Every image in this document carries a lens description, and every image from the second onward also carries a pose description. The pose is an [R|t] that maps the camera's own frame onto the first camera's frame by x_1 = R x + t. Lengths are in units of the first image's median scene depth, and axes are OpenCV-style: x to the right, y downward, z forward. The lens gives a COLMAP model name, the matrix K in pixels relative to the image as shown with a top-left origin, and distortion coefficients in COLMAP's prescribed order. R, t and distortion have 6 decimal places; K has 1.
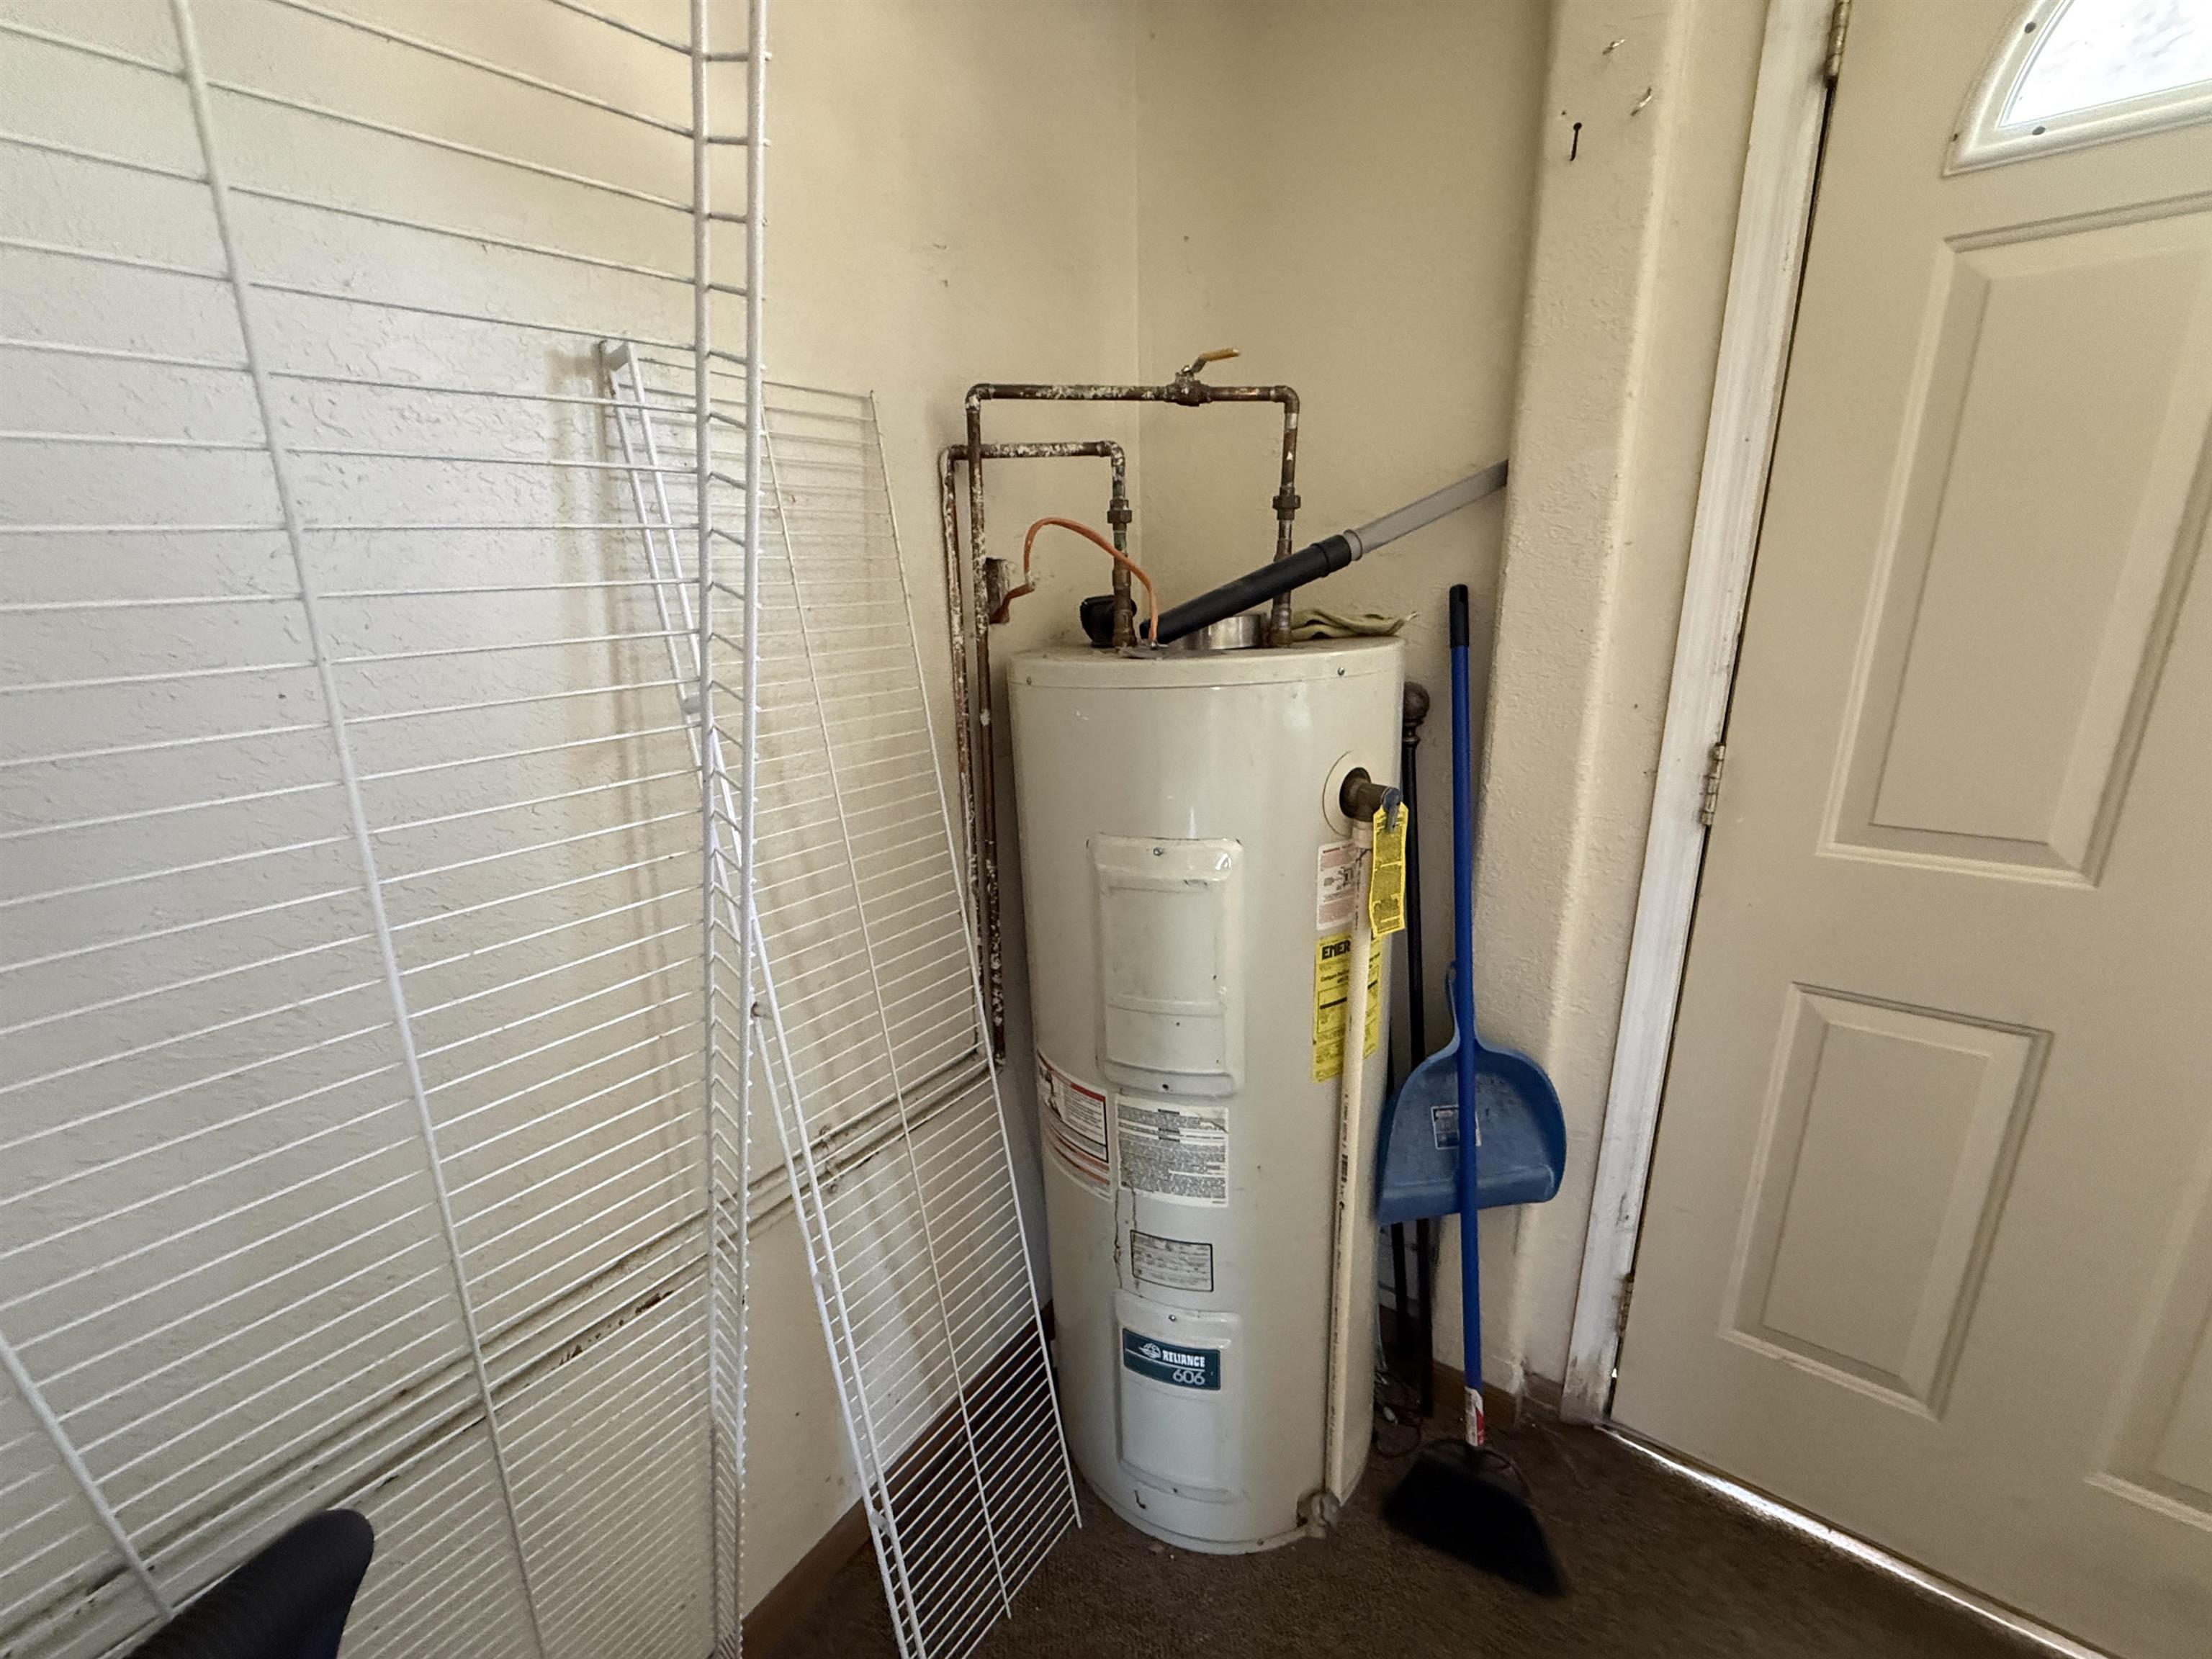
lens RADIAL K [[880.7, 0, 1105.6], [0, 880.7, 826.1], [0, 0, 1]] dist [-0.000104, -0.000356]
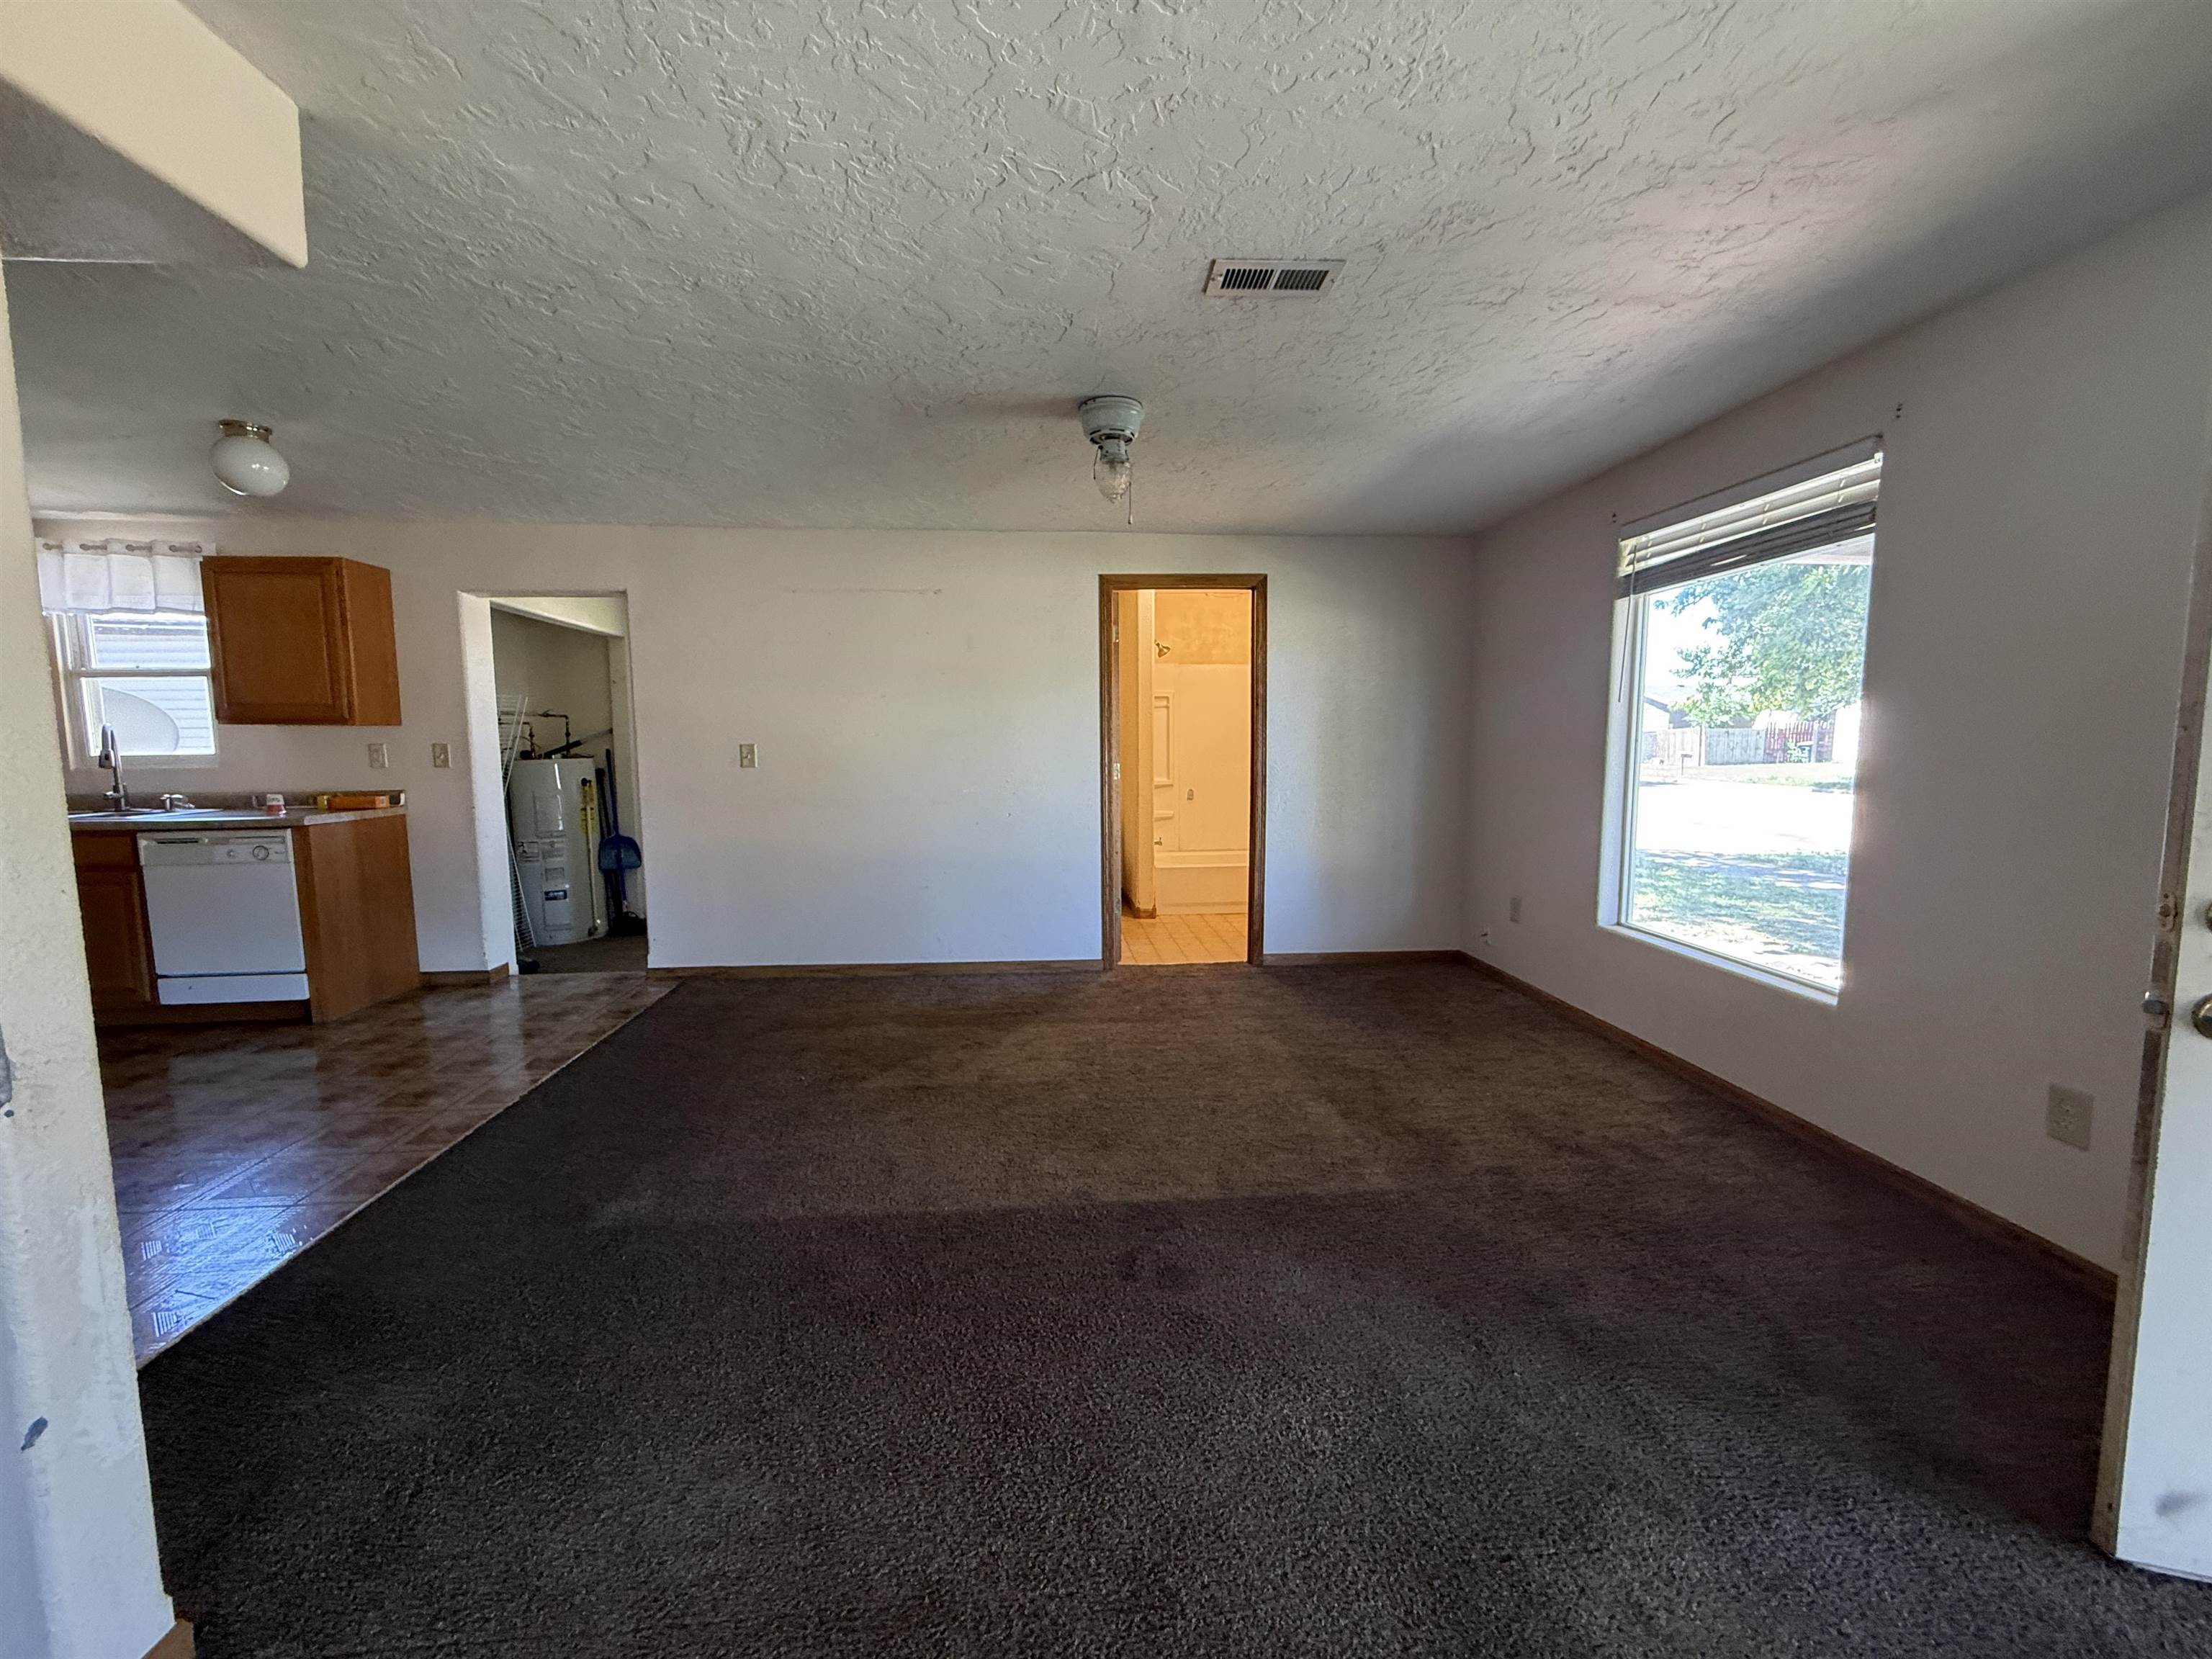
lens RADIAL K [[880.7, 0, 1106.6], [0, 880.7, 822.1], [0, 0, 1]] dist [-0.000104, -0.000356]
pose [[0.737919, -0.032691, 0.674097, -1.019081], [0.172366, 0.974830, -0.141410, 1.503956], [-0.652507, 0.220541, 0.724980, -4.980584]]
